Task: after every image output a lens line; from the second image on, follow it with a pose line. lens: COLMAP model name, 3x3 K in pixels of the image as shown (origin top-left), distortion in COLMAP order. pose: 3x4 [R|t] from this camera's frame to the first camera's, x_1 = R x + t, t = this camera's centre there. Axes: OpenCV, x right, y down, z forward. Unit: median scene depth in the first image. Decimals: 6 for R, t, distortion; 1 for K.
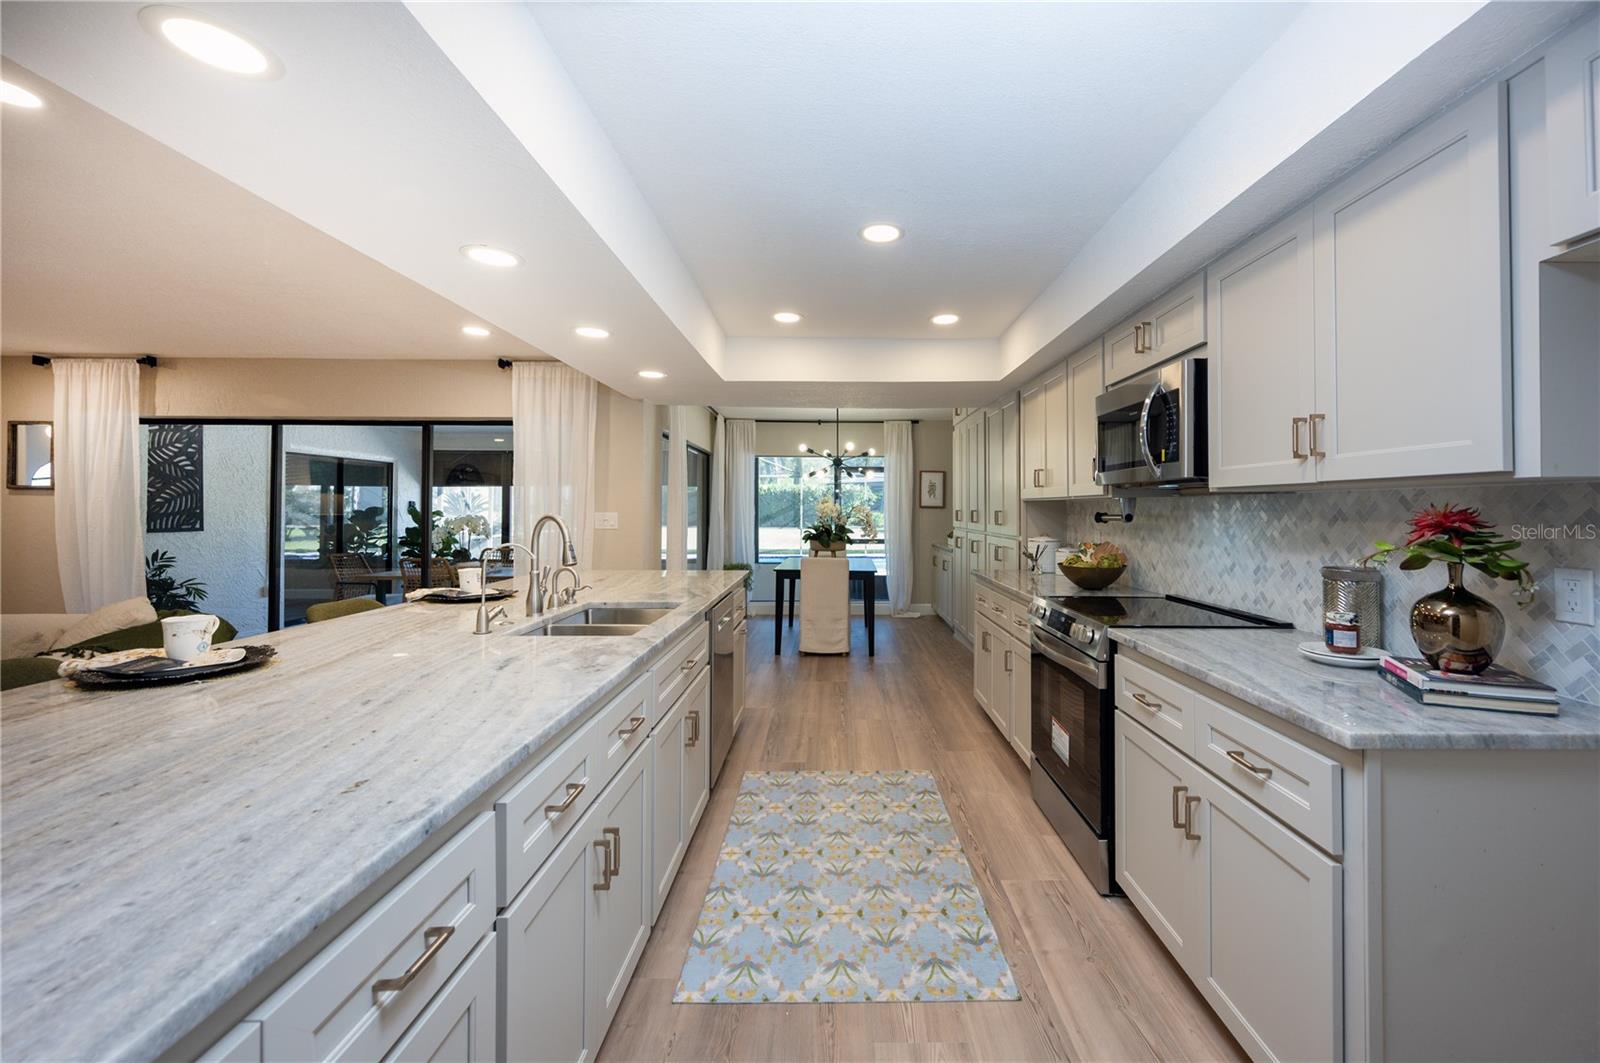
lens RADIAL K [[640.7, 0, 841.9], [0, 640.7, 509.0], [0, 0, 1]] dist [0.006729, 0.000217]
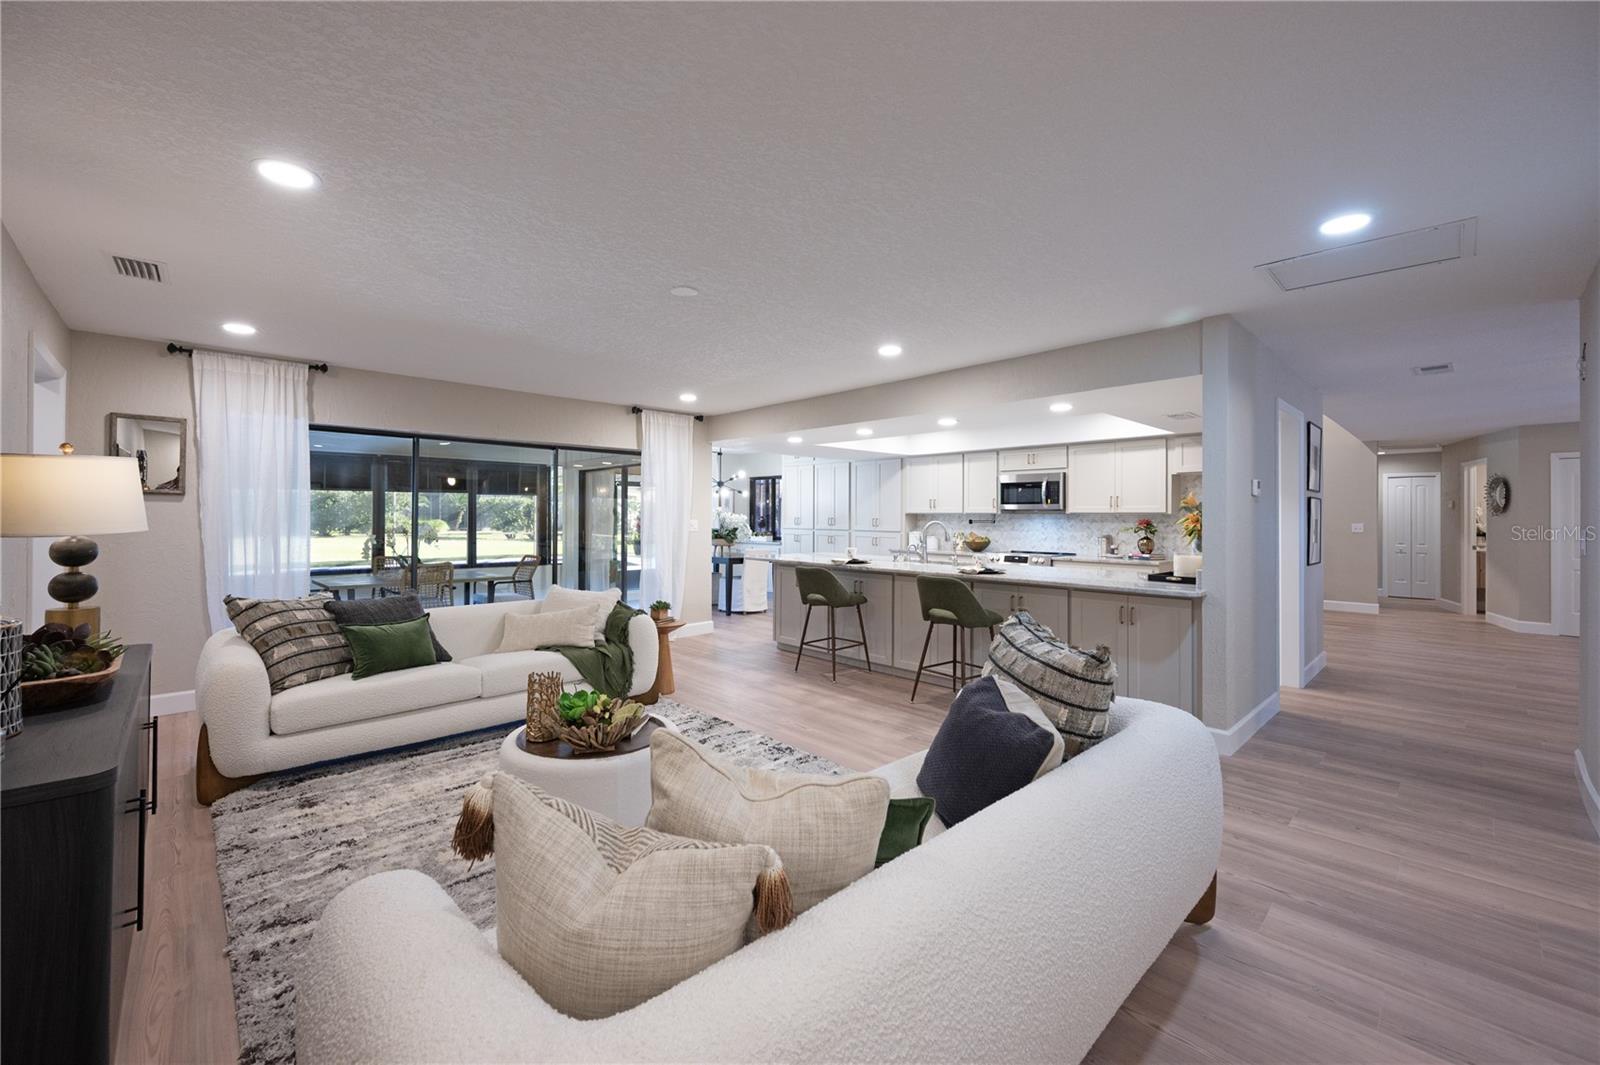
lens RADIAL K [[640.7, 0, 796.1], [0, 640.7, 519.7], [0, 0, 1]] dist [0.006729, 0.000217]
pose [[0.742452, -0.003553, 0.669890, -1.678271], [-0.005315, 0.999923, 0.011195, -0.015830], [-0.669878, -0.011872, 0.742376, -0.314121]]
